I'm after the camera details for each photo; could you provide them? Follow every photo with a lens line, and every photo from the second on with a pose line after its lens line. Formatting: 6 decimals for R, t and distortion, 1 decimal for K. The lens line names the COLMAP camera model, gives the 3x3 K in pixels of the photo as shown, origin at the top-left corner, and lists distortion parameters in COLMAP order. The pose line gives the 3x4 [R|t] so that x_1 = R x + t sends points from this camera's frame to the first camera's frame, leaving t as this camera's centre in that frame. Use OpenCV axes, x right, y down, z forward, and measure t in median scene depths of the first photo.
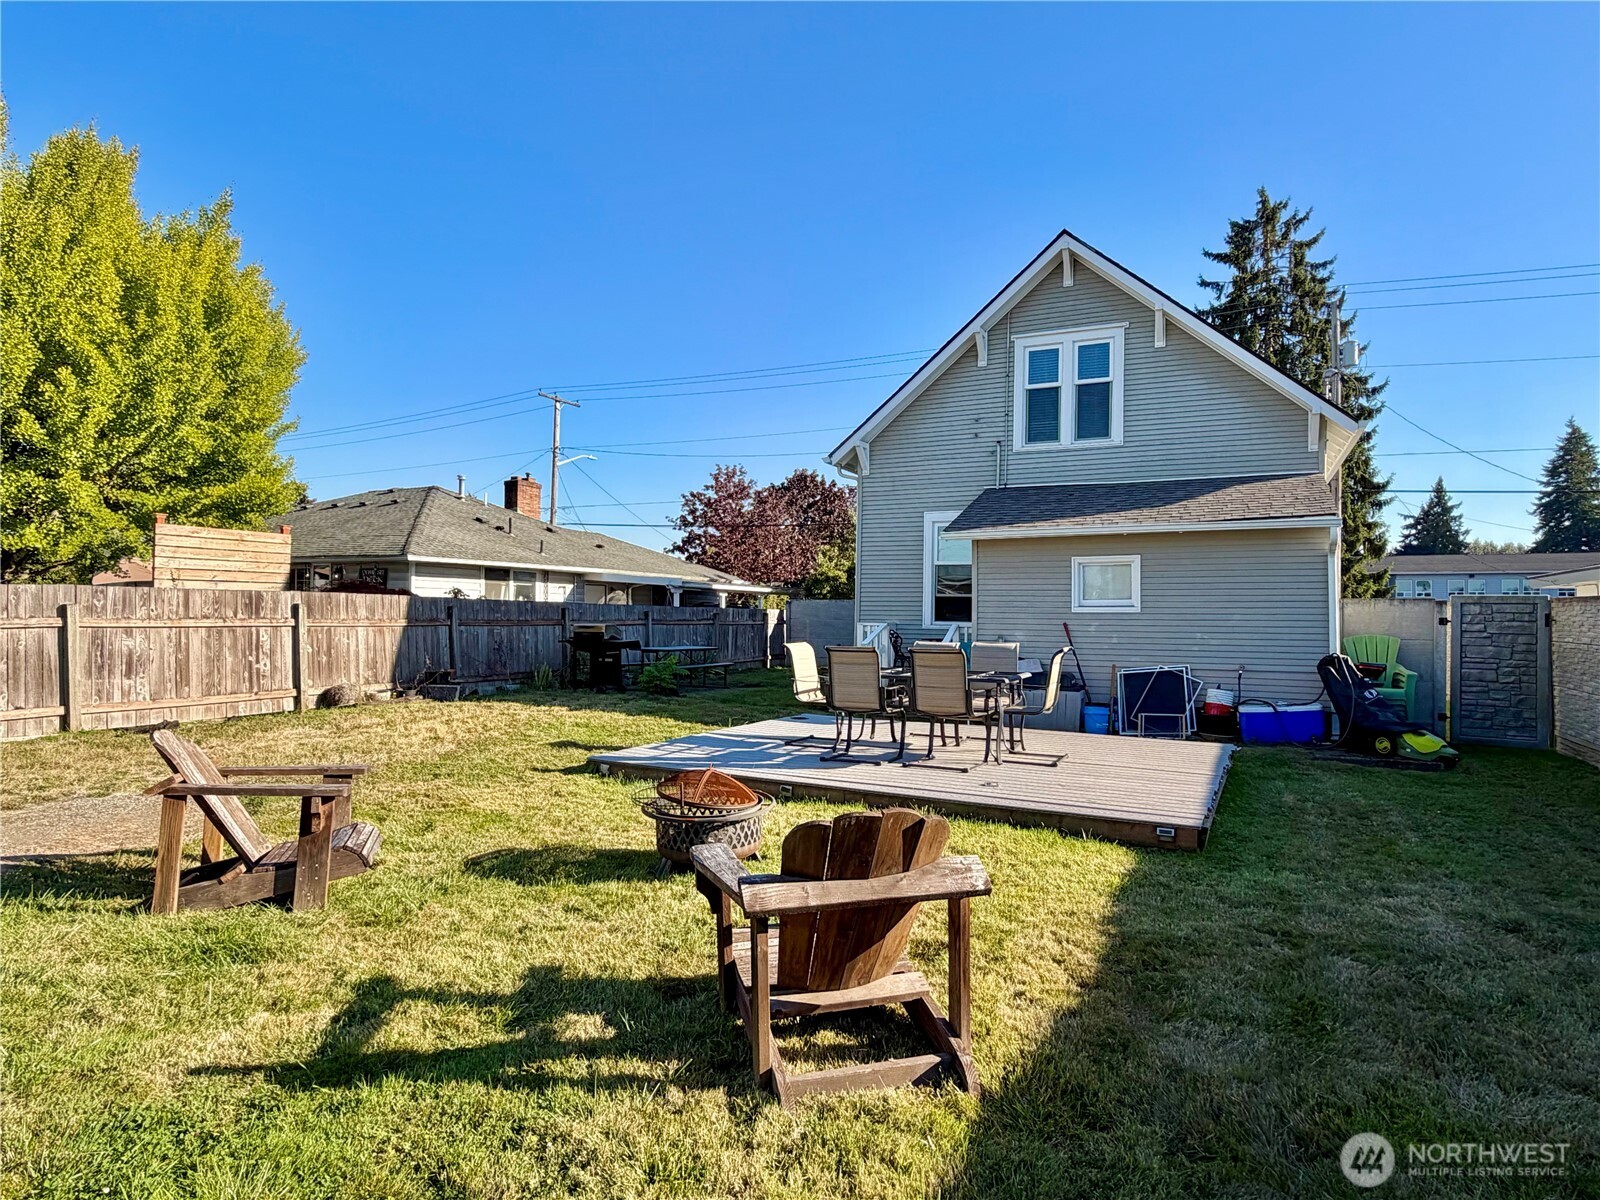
lens RADIAL K [[892.4, 0, 802.0], [0, 892.4, 602.5], [0, 0, 1]] dist [0.002643, 0.000936]
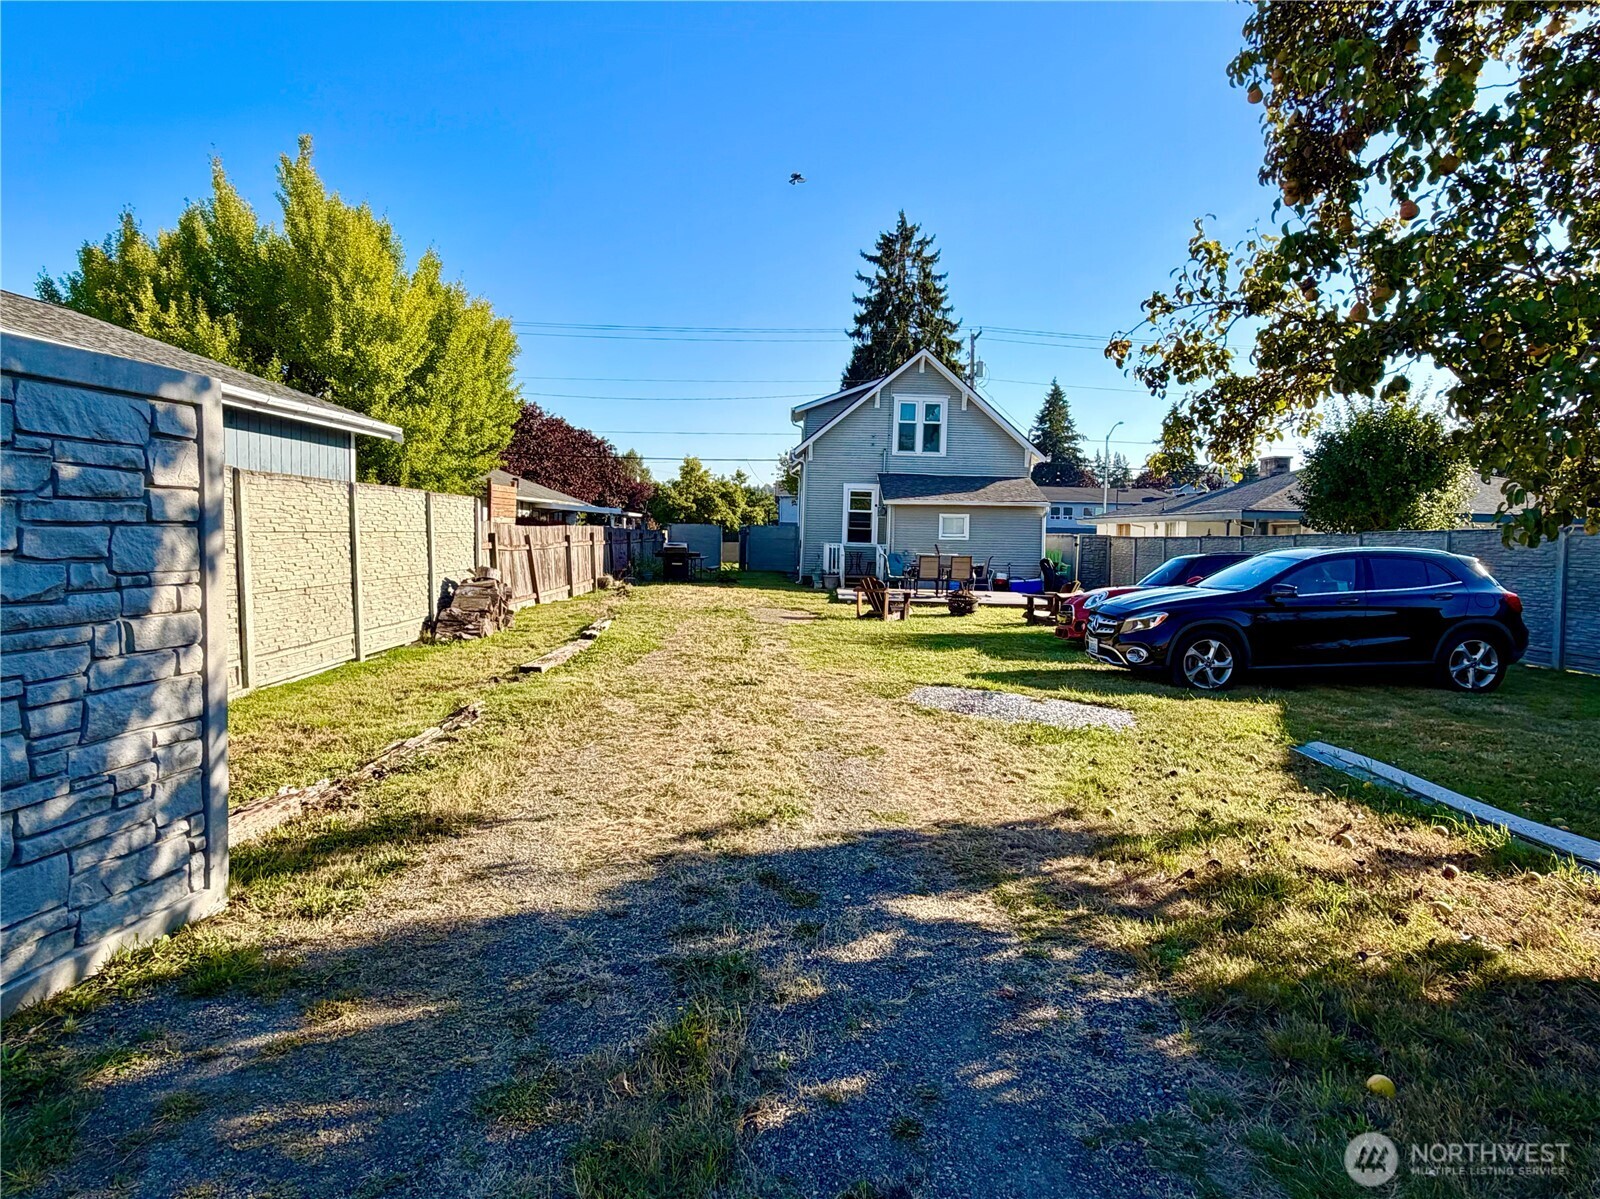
lens RADIAL K [[892.4, 0, 799.5], [0, 892.4, 597.6], [0, 0, 1]] dist [0.002643, 0.000936]
pose [[0.903327, -0.022433, 0.428365, -0.214910], [-0.018032, 0.995763, 0.090172, -0.008607], [-0.428573, -0.089179, 0.899095, -0.188101]]
